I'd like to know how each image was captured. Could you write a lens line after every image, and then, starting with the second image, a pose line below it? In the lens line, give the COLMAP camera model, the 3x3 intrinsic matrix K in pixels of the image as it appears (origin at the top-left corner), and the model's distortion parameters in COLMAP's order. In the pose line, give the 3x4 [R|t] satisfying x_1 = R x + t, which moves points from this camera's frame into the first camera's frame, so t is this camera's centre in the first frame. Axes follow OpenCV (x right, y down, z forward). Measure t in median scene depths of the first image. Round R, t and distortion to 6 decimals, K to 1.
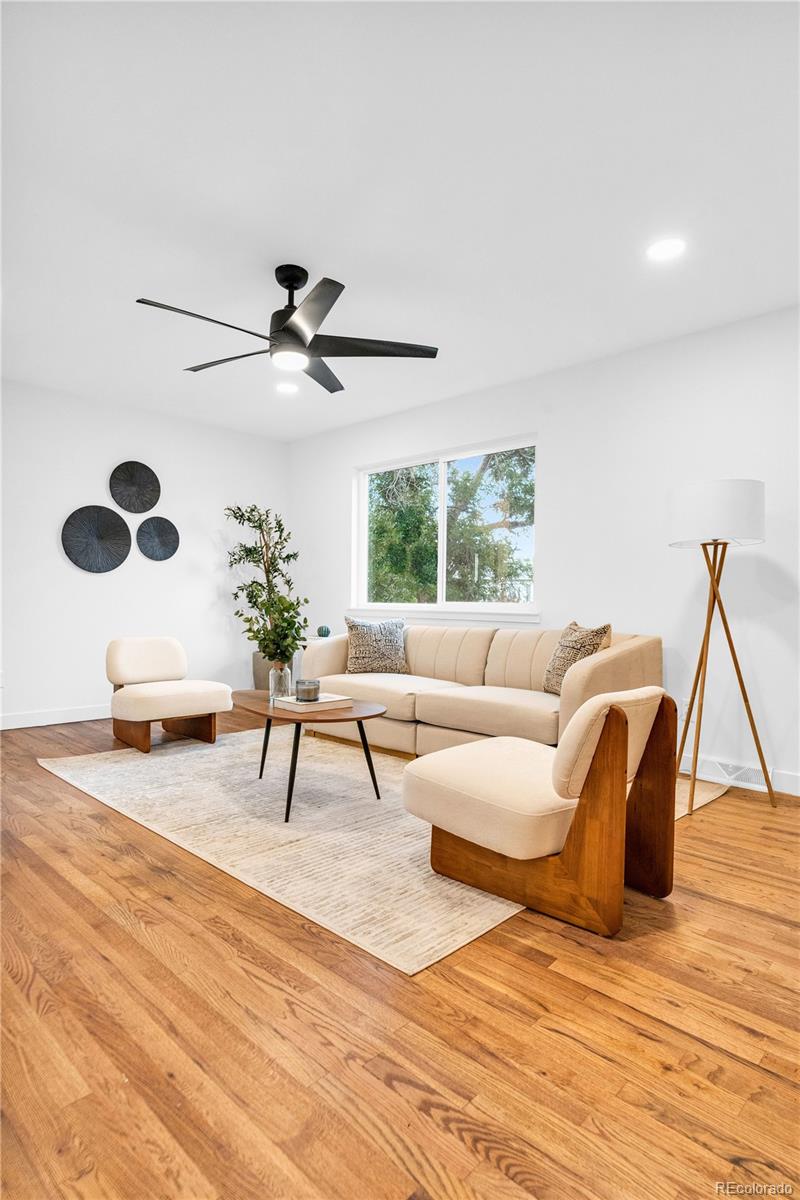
lens RADIAL K [[632.3, 0, 404.3], [0, 632.3, 603.1], [0, 0, 1]] dist [-0.003760, 0.000140]
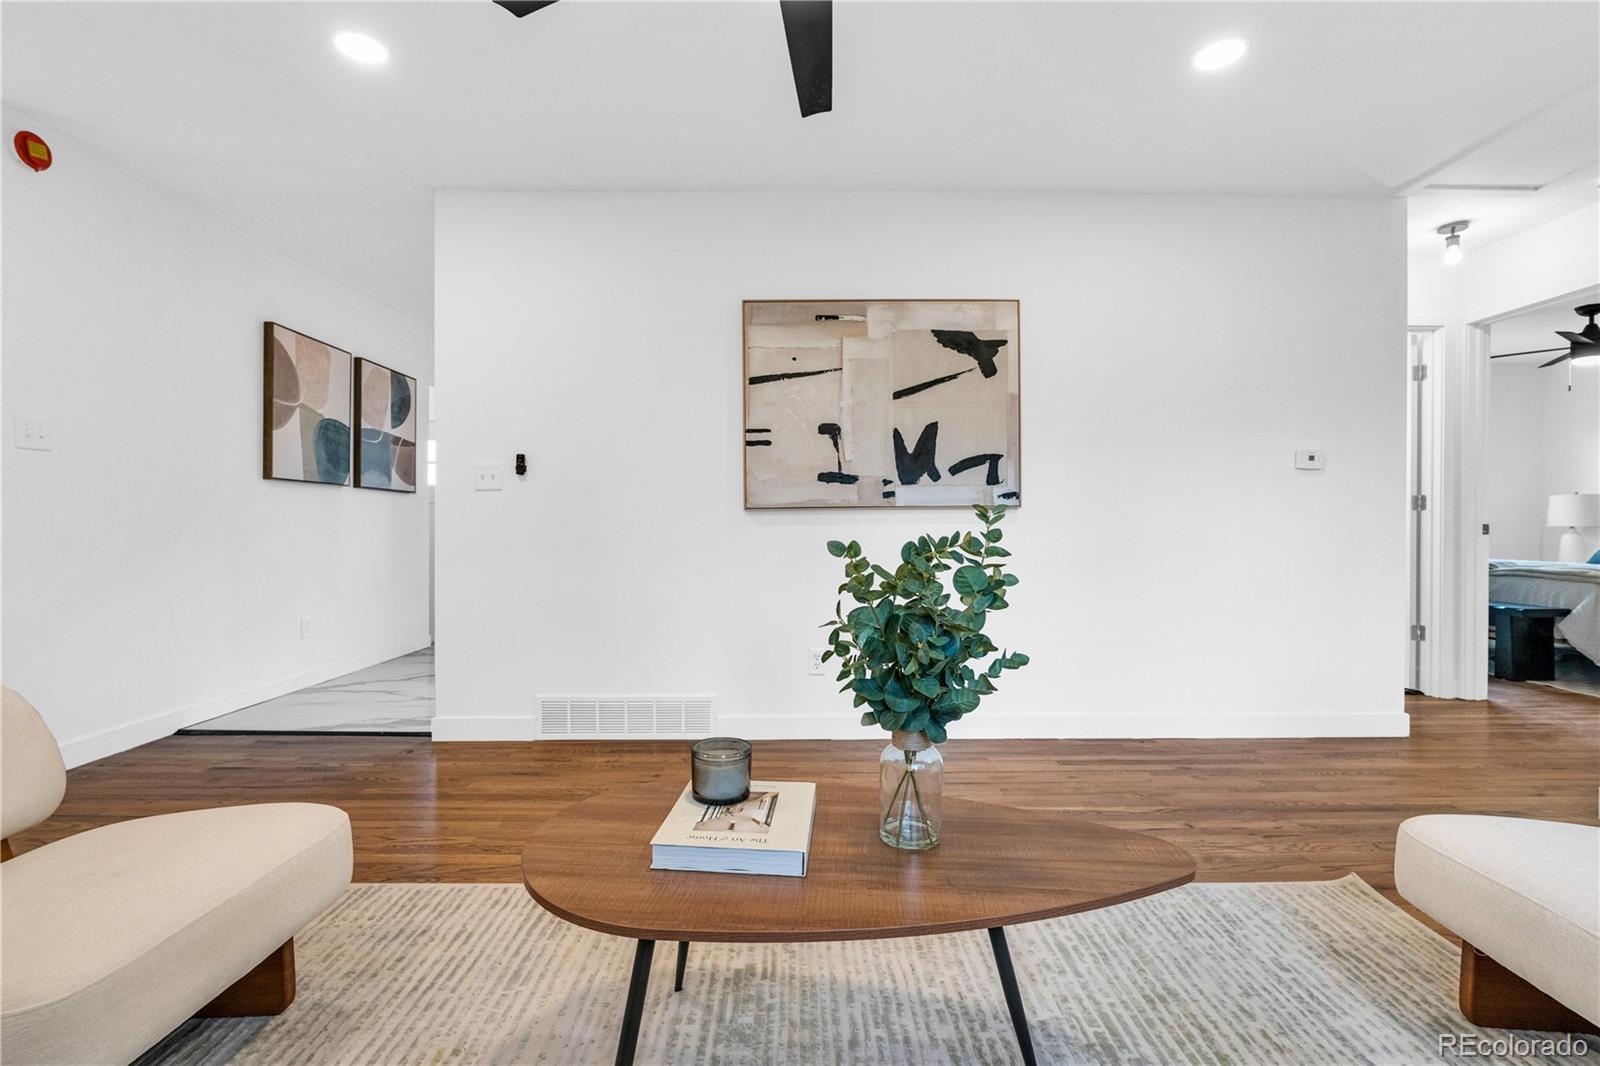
lens RADIAL K [[724.8, 0, 800.7], [0, 724.8, 529.9], [0, 0, 1]] dist [0.000571, 0.000518]
pose [[-0.715976, -0.005013, -0.698106, 0.118824], [-0.011261, 0.999927, 0.004369, -0.012027], [0.698034, 0.010990, -0.715981, 1.308020]]
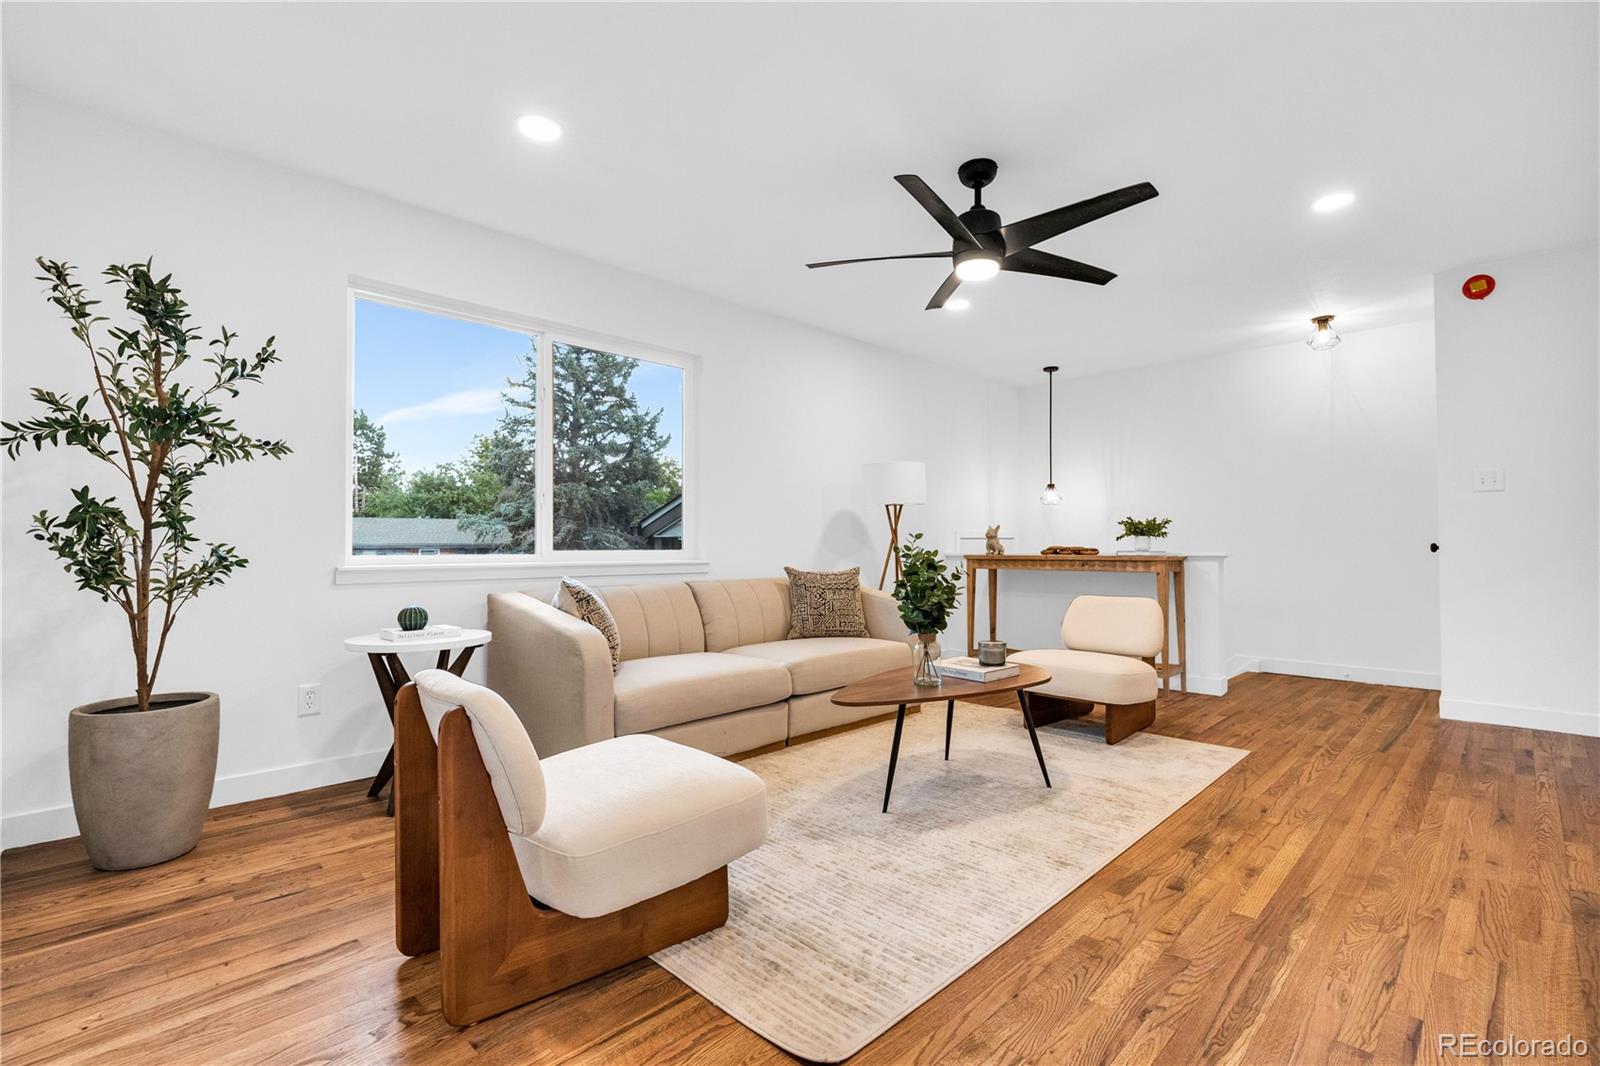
lens RADIAL K [[729.7, 0, 796.7], [0, 729.7, 531.2], [0, 0, 1]] dist [-0.010550, 0.000082]
pose [[0.030308, 0.009744, 0.999493, -1.137923], [0.008751, 0.999912, -0.010013, -0.023074], [-0.999502, 0.009050, 0.030220, 1.192629]]
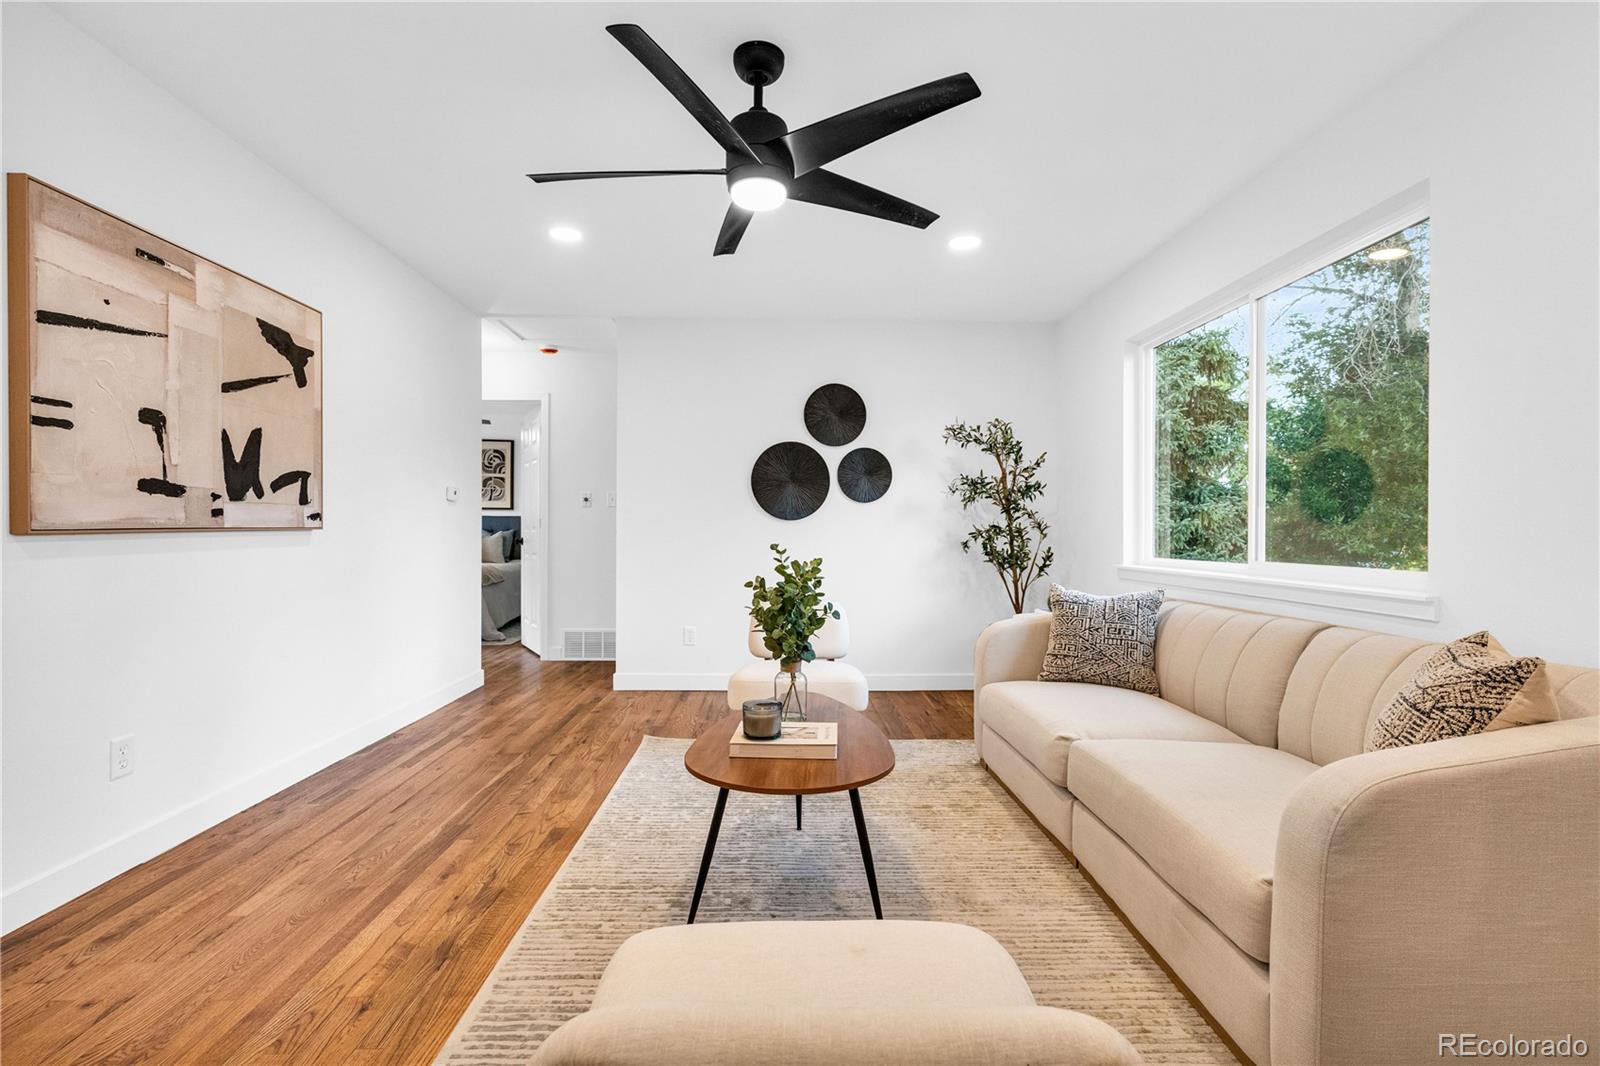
lens RADIAL K [[732.0, 0, 813.4], [0, 732.0, 533.7], [0, 0, 1]] dist [-0.013866, 0.000234]
pose [[0.721400, -0.002401, -0.692514, 0.354265], [-0.004352, 0.999959, -0.008000, -0.032996], [0.692505, 0.008785, 0.721360, 0.505246]]
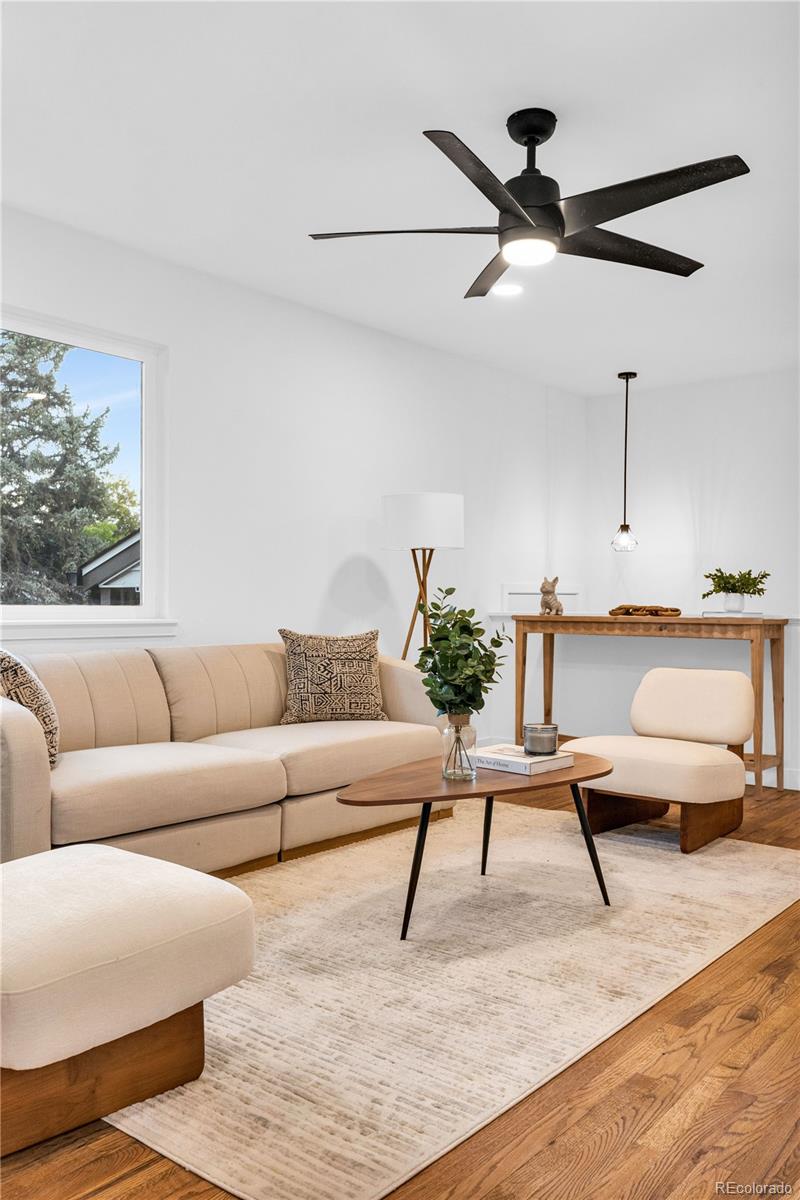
lens RADIAL K [[993.0, 0, 398.7], [0, 993.0, 603.4], [0, 0, 1]] dist [0.012481, 0.006982]
pose [[-0.074286, -0.012979, 0.997153, -1.195928], [-0.001689, 0.999916, 0.012889, -0.025247], [-0.997236, -0.000727, -0.074301, 1.191276]]
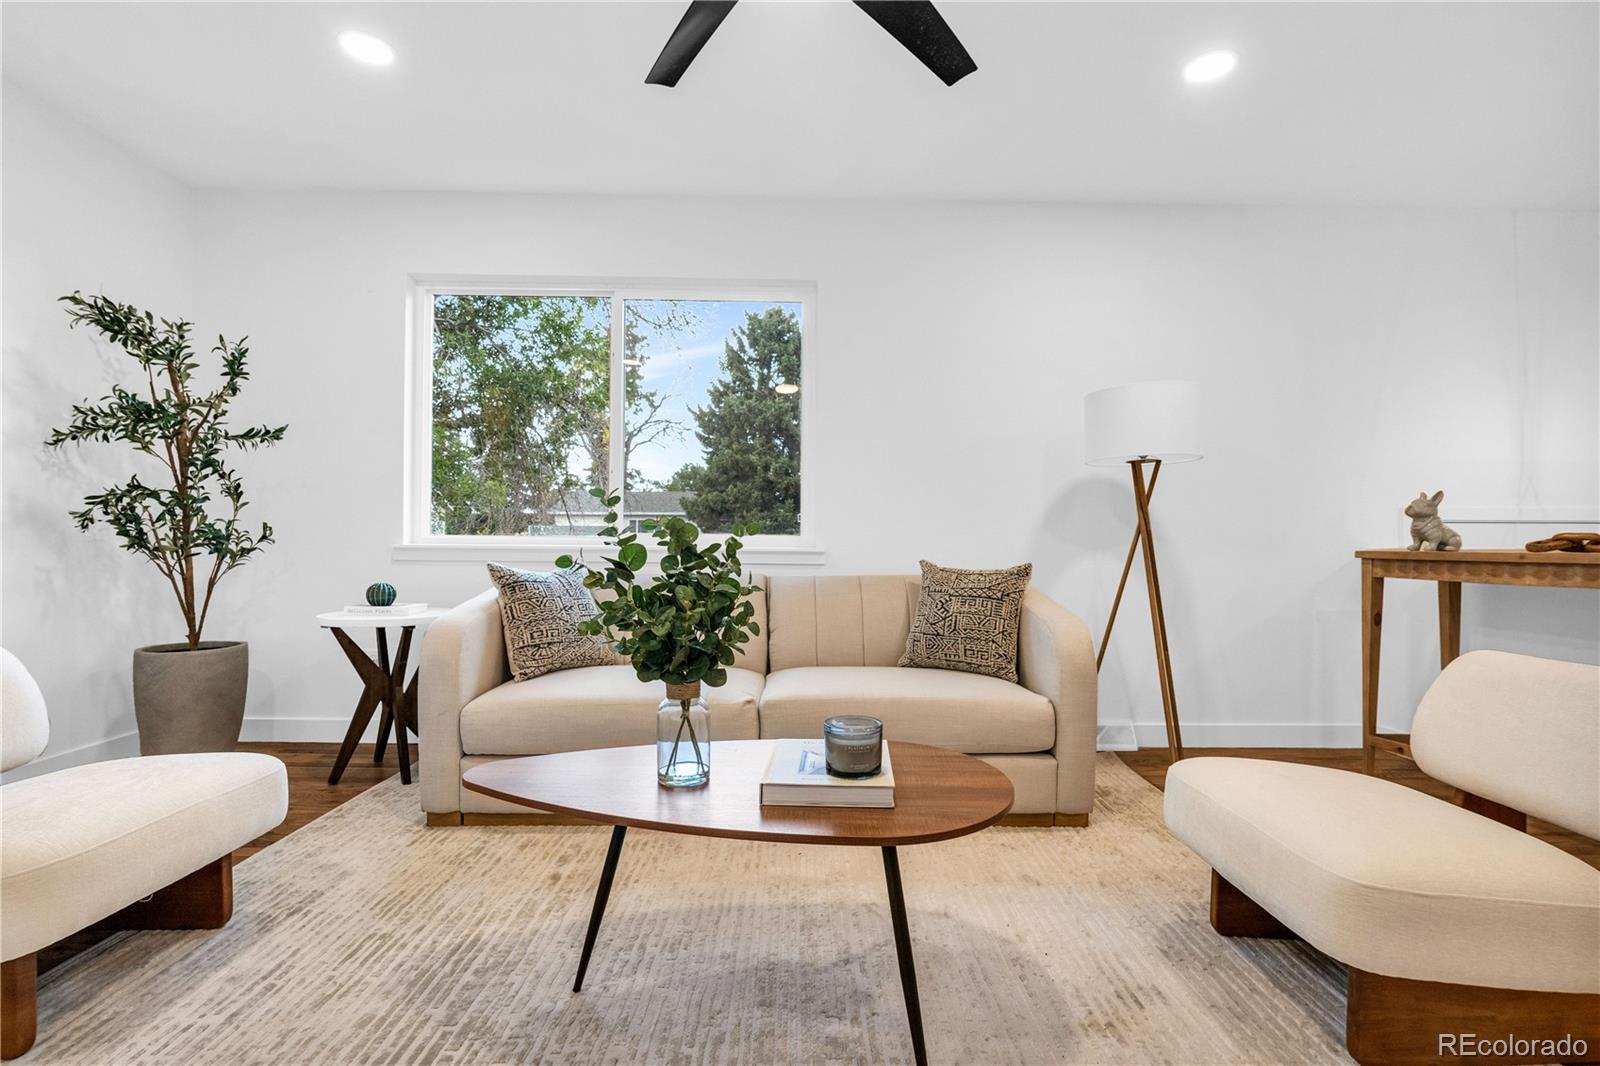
lens RADIAL K [[729.7, 0, 796.7], [0, 729.7, 531.2], [0, 0, 1]] dist [-0.010550, 0.000082]
pose [[0.715223, 0.005623, 0.698874, -0.490798], [0.002660, 0.999938, -0.010768, 0.004597], [-0.698892, 0.009560, 0.715164, 0.660033]]
